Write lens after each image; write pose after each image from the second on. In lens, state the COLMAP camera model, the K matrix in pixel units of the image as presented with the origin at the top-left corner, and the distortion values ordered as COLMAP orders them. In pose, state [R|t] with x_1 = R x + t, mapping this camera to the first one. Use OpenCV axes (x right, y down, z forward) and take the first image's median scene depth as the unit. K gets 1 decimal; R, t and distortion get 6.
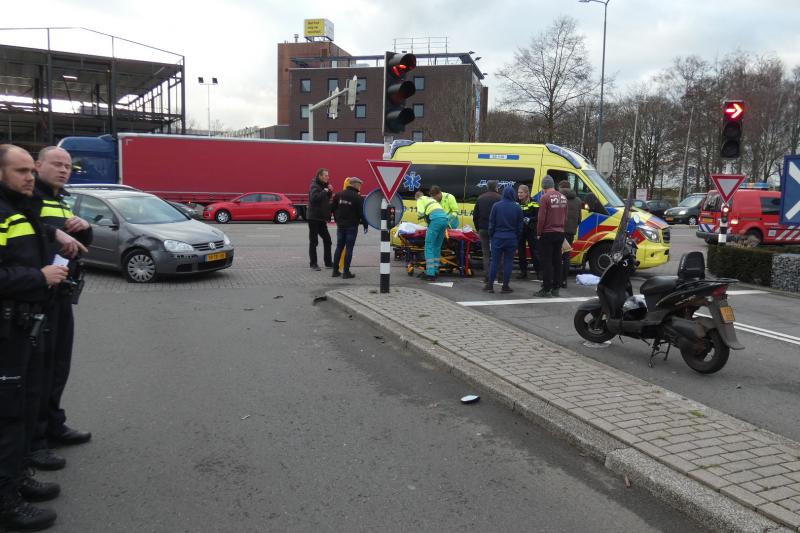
lens RADIAL K [[673.6, 0, 395.6], [0, 673.6, 242.5], [0, 0, 1]] dist [0.047053, 0.001429]
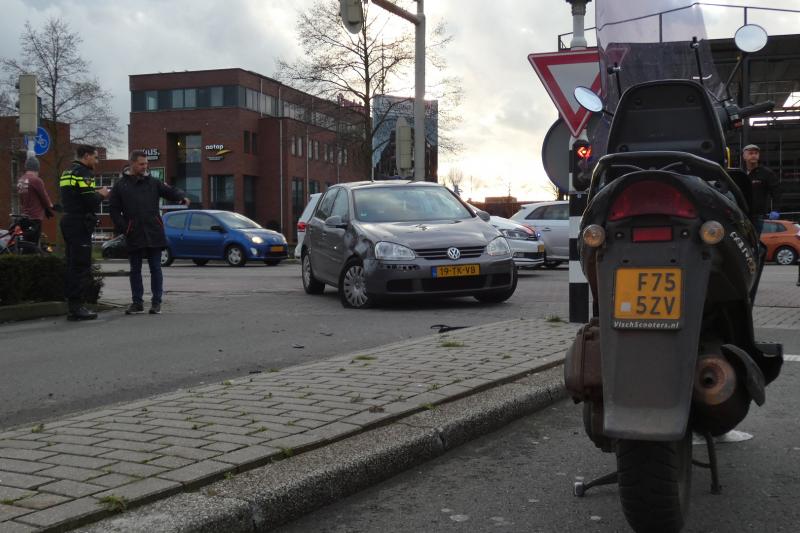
lens RADIAL K [[997.9, 0, 400.0], [0, 997.9, 266.5], [0, 0, 1]] dist [-0.001139, -0.008031]
pose [[0.666545, -0.014359, -0.745326, 0.387022], [-0.030437, 0.998457, -0.046456, 0.063265], [0.744843, 0.053650, 0.665080, 0.378652]]
